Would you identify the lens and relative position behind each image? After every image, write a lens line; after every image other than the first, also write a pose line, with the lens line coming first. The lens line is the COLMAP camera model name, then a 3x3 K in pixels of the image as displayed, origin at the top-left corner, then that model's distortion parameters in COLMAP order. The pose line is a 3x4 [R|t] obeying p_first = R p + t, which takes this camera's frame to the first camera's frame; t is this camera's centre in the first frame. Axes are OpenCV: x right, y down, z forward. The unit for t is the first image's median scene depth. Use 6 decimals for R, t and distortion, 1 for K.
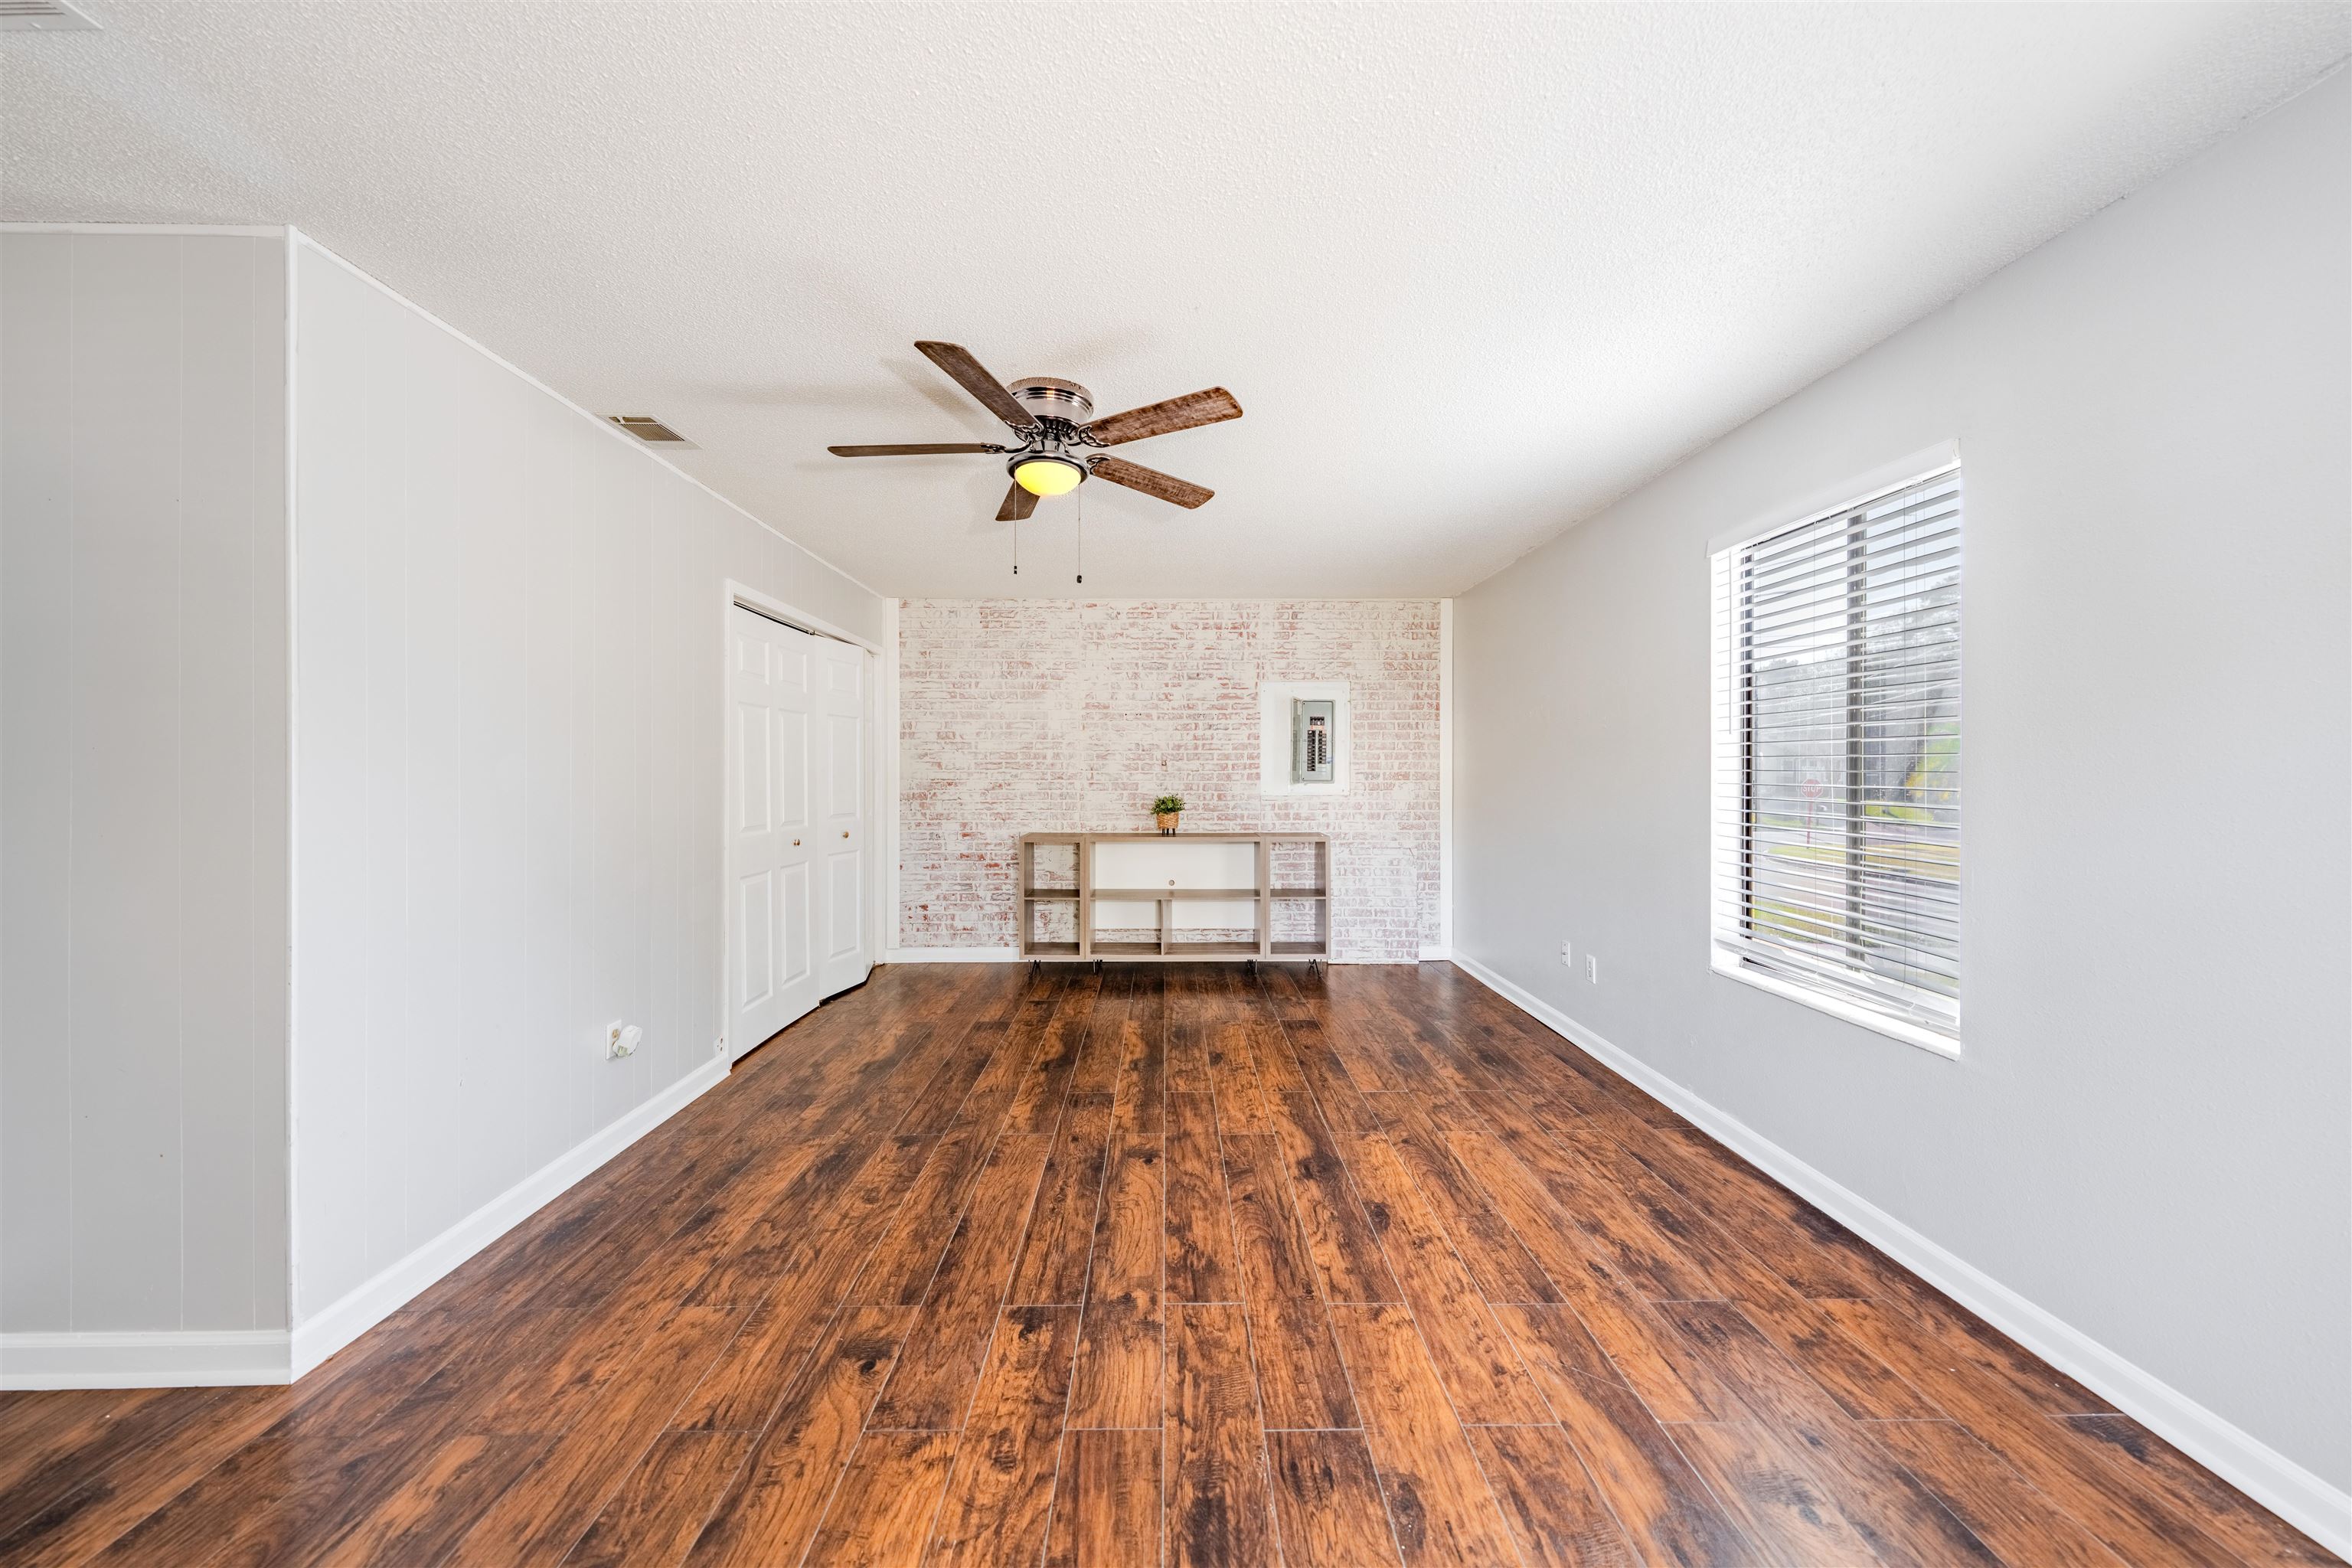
lens RADIAL K [[811.5, 0, 1182.8], [0, 811.5, 780.2], [0, 0, 1]] dist [0.001636, -0.000160]
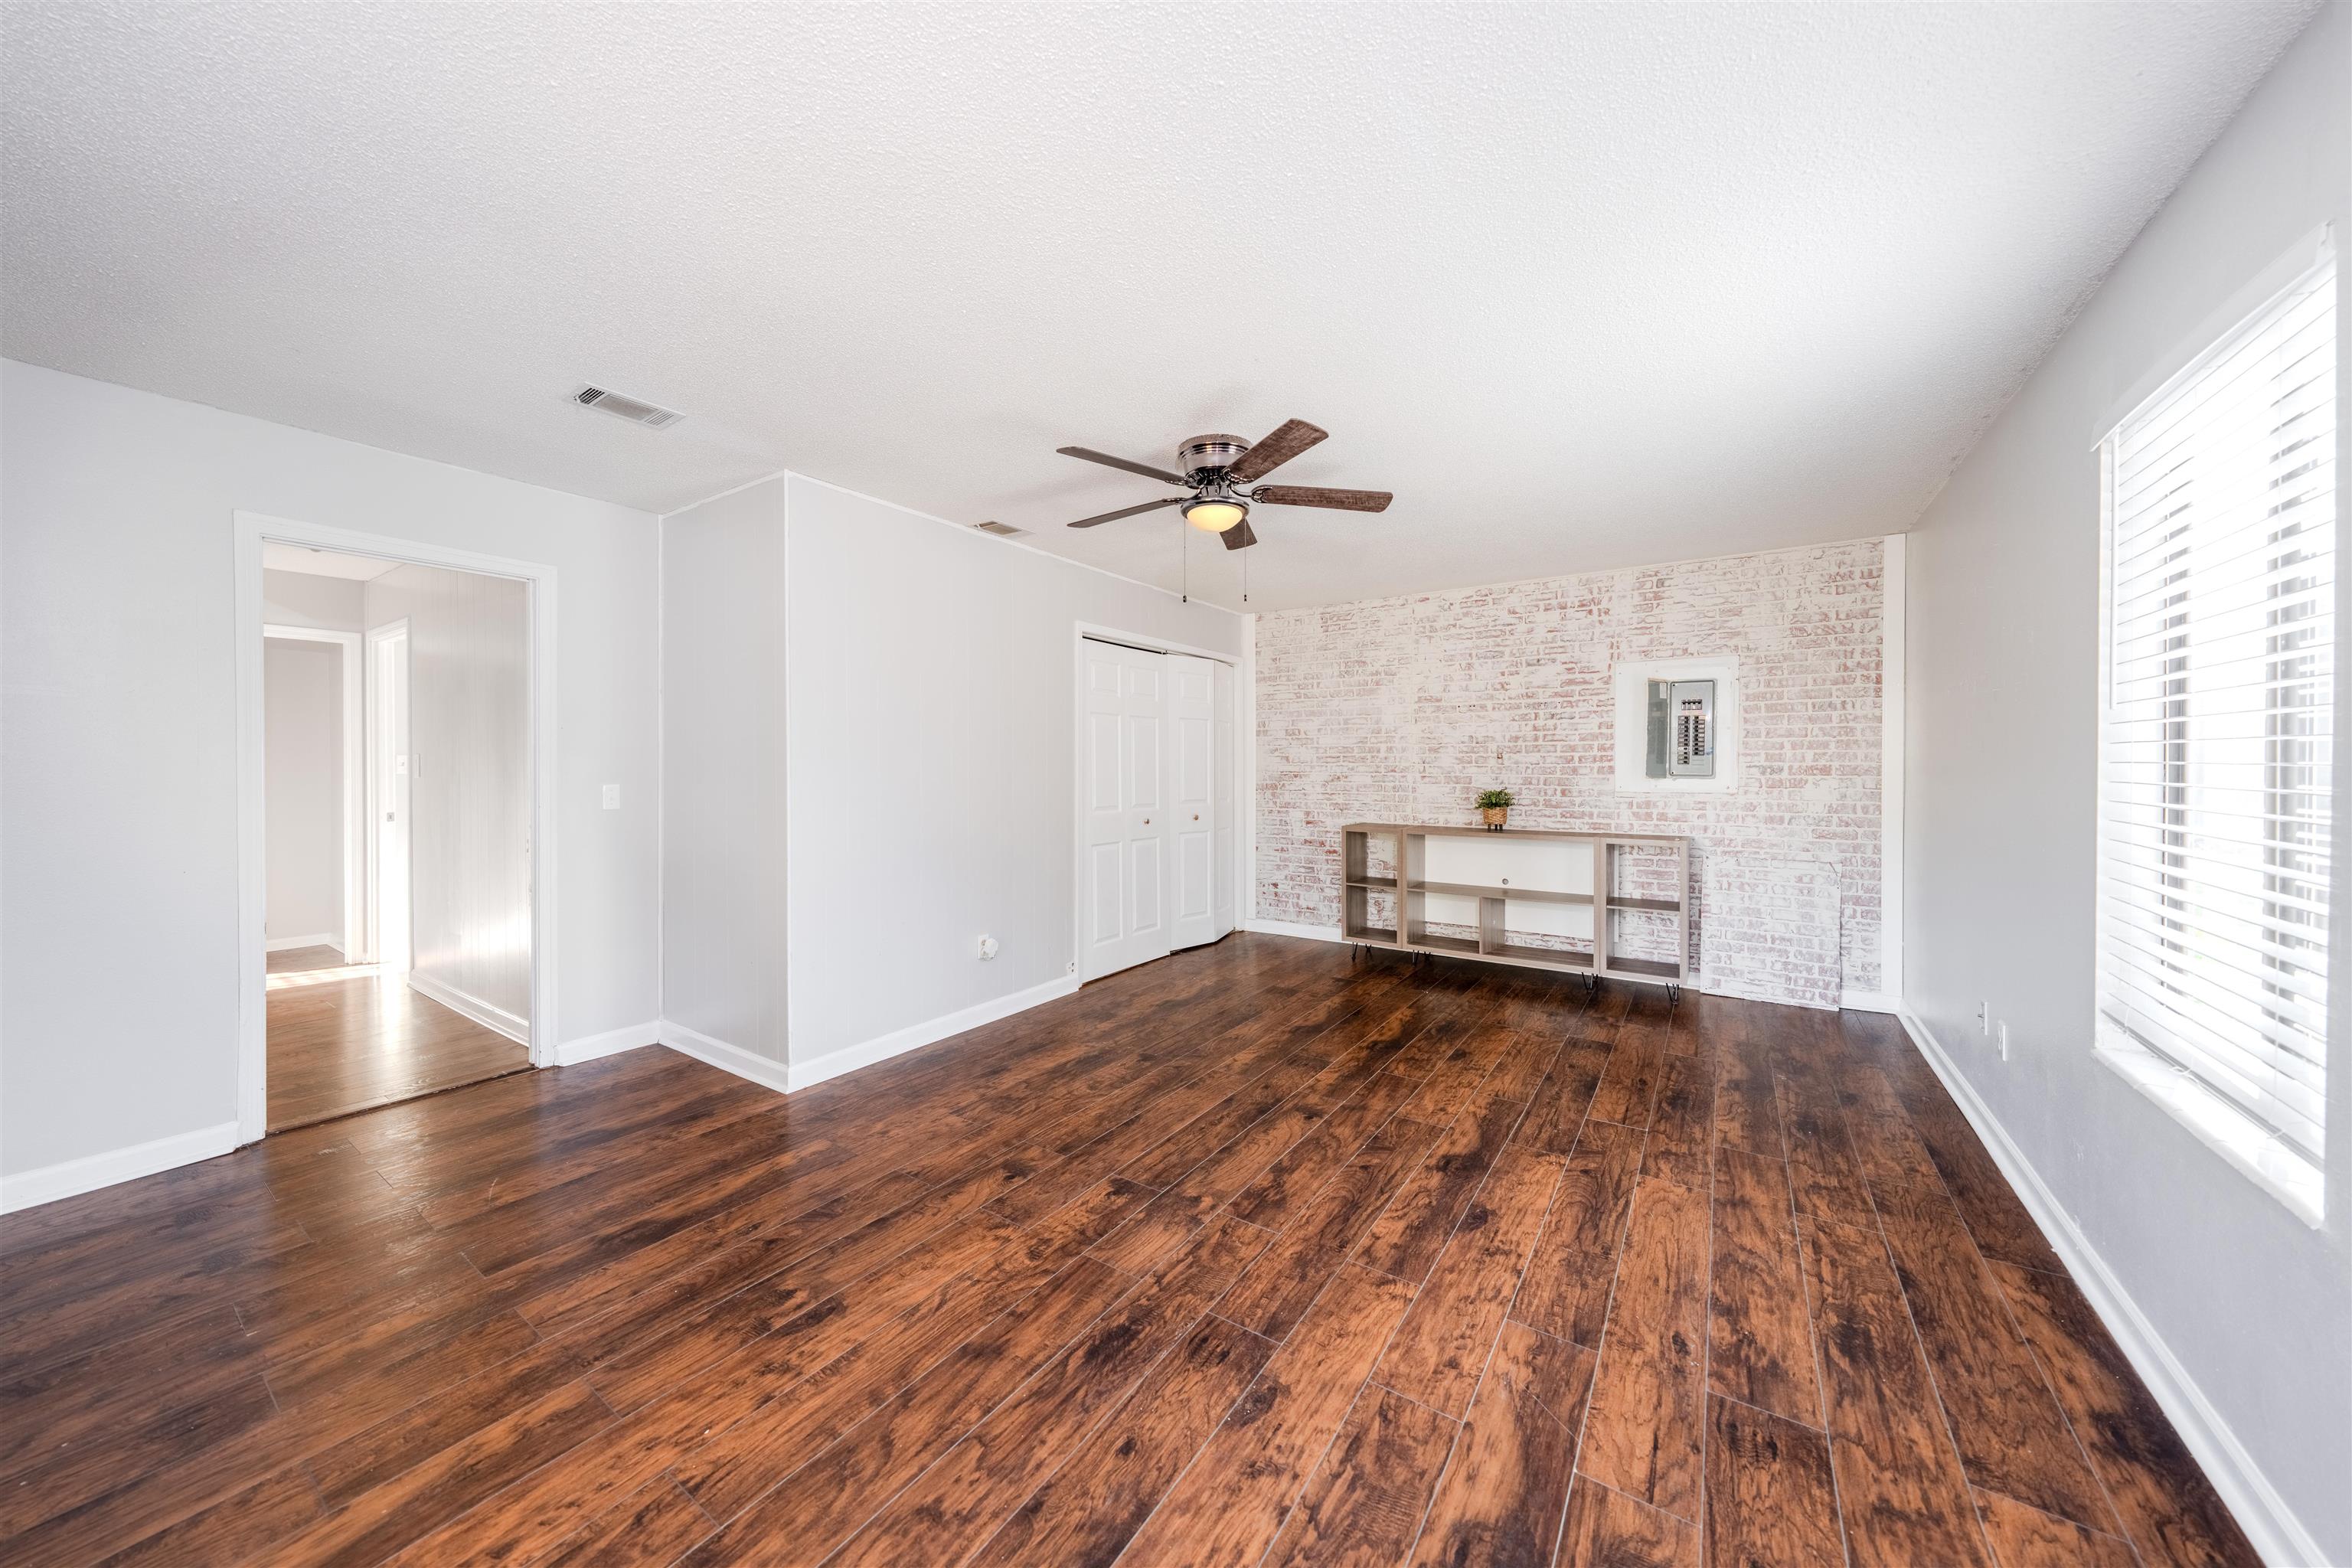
lens RADIAL K [[817.3, 0, 1182.2], [0, 817.3, 779.2], [0, 0, 1]] dist [0.001426, -0.000155]
pose [[0.819146, 0.009550, -0.573506, 0.449332], [-0.006173, 0.999950, 0.007835, 0.002514], [0.573552, -0.002878, 0.819164, -0.005530]]
